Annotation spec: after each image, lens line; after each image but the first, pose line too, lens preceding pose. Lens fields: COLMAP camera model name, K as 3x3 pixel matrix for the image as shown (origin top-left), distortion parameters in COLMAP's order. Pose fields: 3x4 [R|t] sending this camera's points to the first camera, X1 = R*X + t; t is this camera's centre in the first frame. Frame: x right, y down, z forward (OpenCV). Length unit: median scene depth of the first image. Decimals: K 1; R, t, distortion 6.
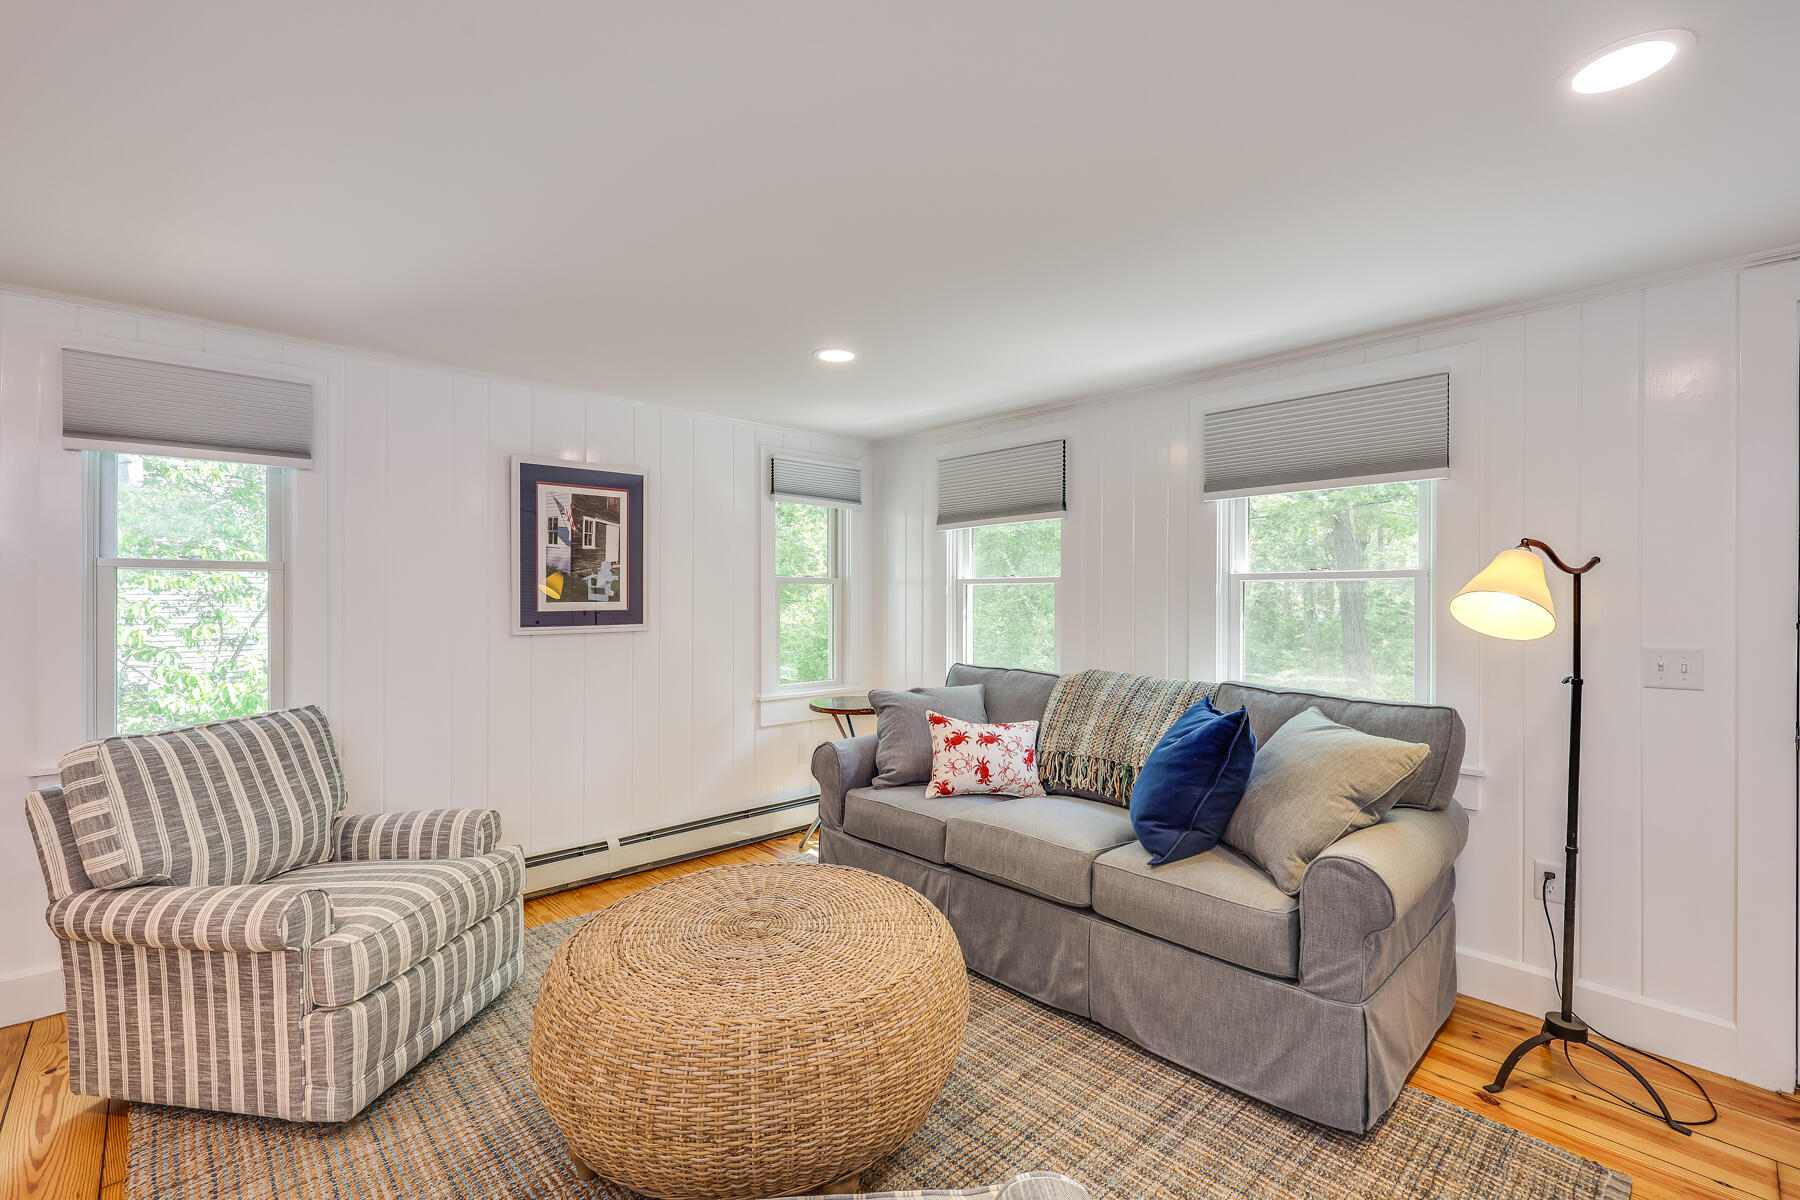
lens RADIAL K [[751.1, 0, 888.7], [0, 751.1, 606.3], [0, 0, 1]] dist [0.002444, -0.000112]
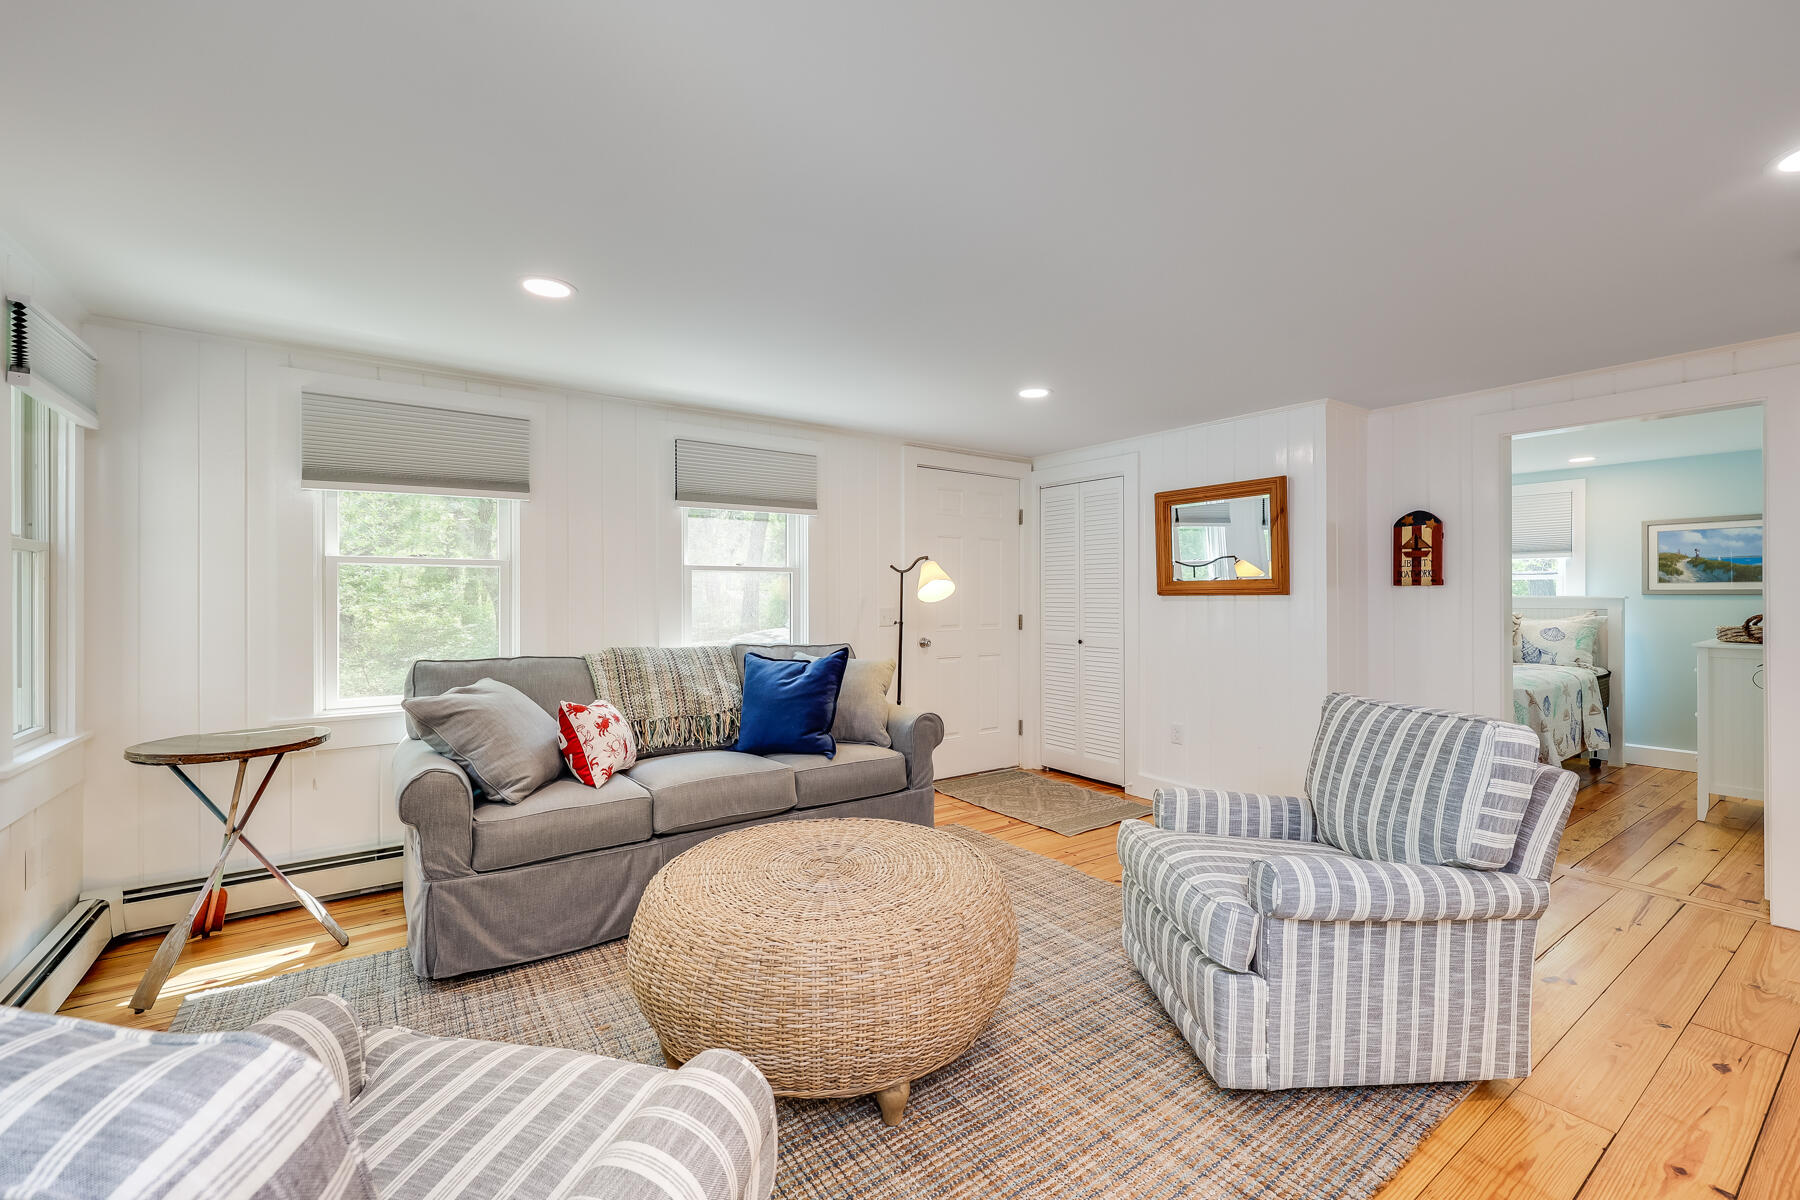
lens RADIAL K [[751.1, 0, 883.1], [0, 751.1, 599.5], [0, 0, 1]] dist [0.002444, -0.000112]
pose [[0.158631, -0.007122, 0.987312, -0.773876], [0.009687, 0.999937, 0.005657, 0.012917], [-0.987290, 0.008667, 0.158690, 0.454460]]
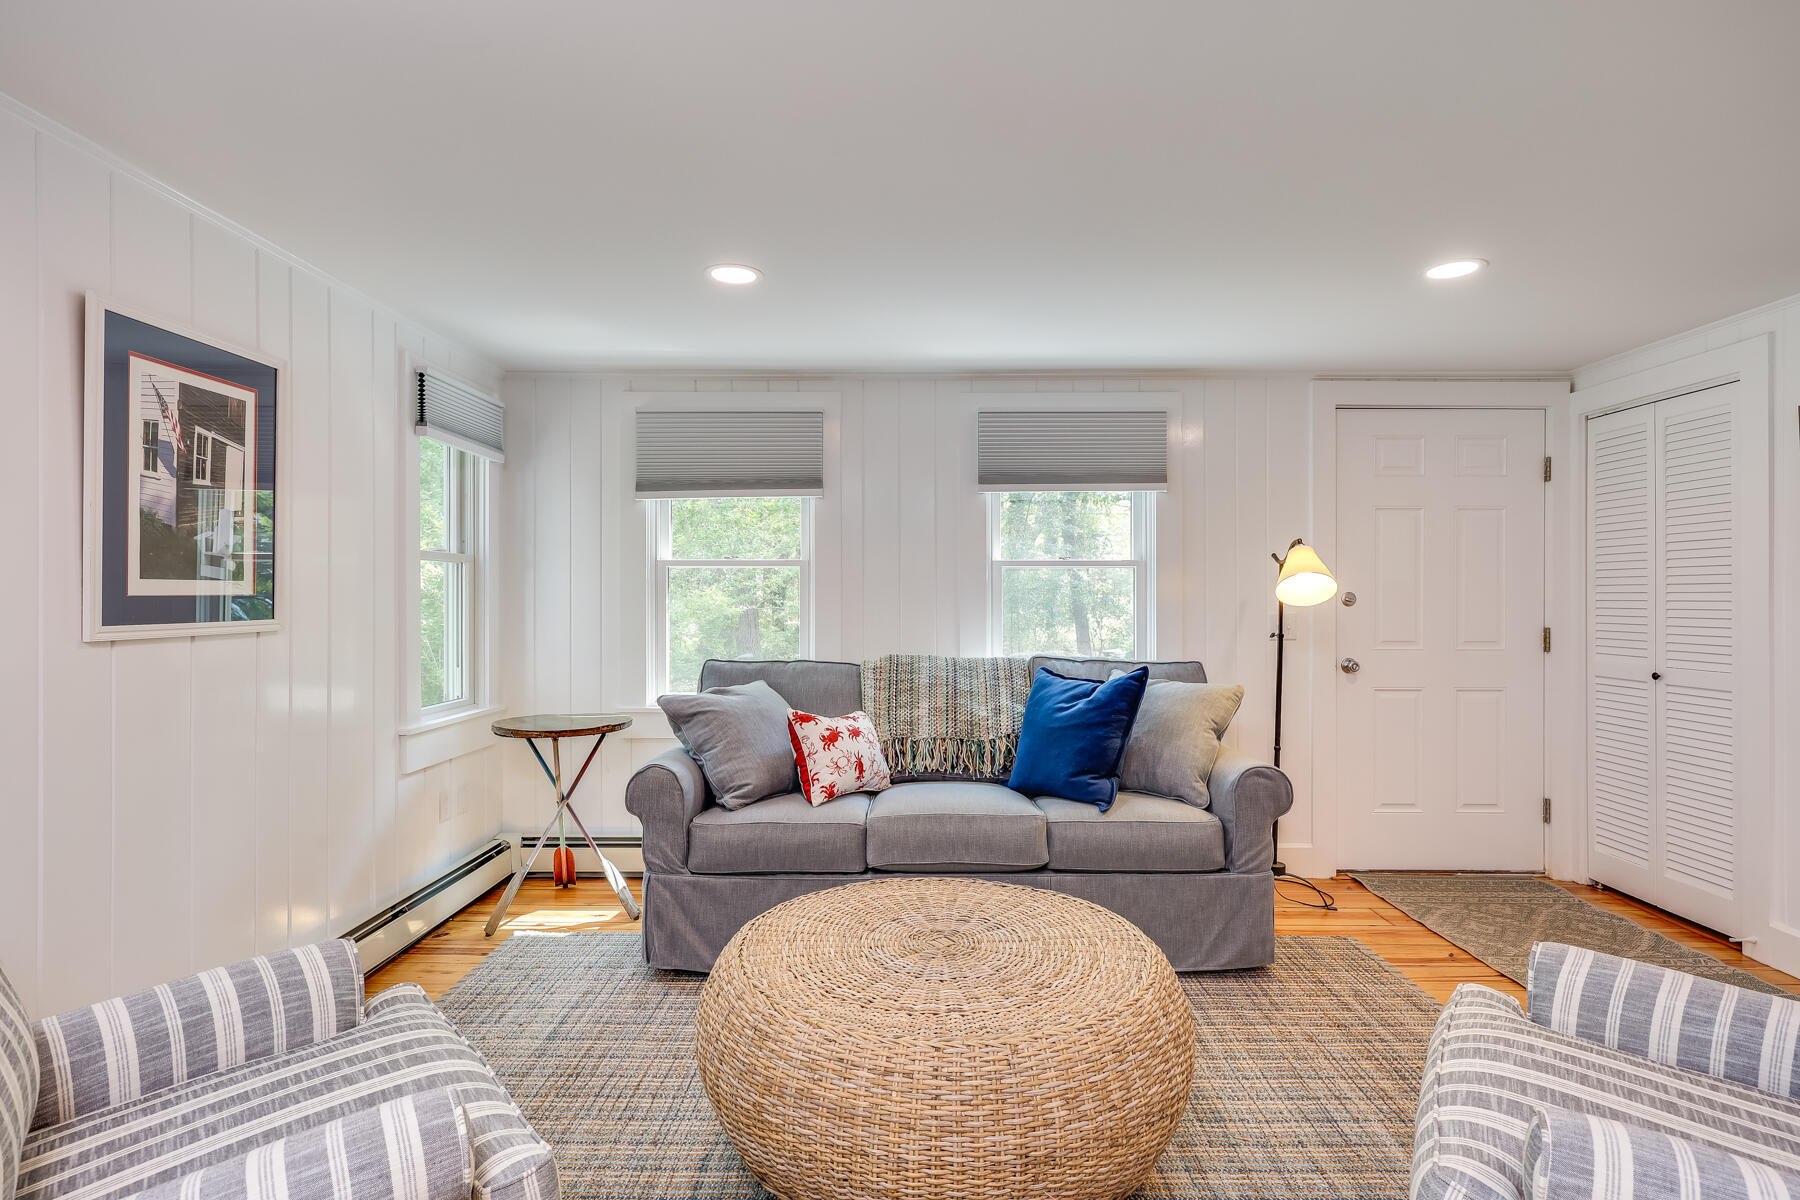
lens RADIAL K [[894.8, 0, 881.7], [0, 894.8, 602.7], [0, 0, 1]] dist [0.001452, 0.000166]
pose [[0.705376, -0.005569, 0.708812, -0.587355], [0.008102, 0.999967, -0.000206, 0.017692], [-0.708788, 0.005888, 0.705397, 0.193098]]
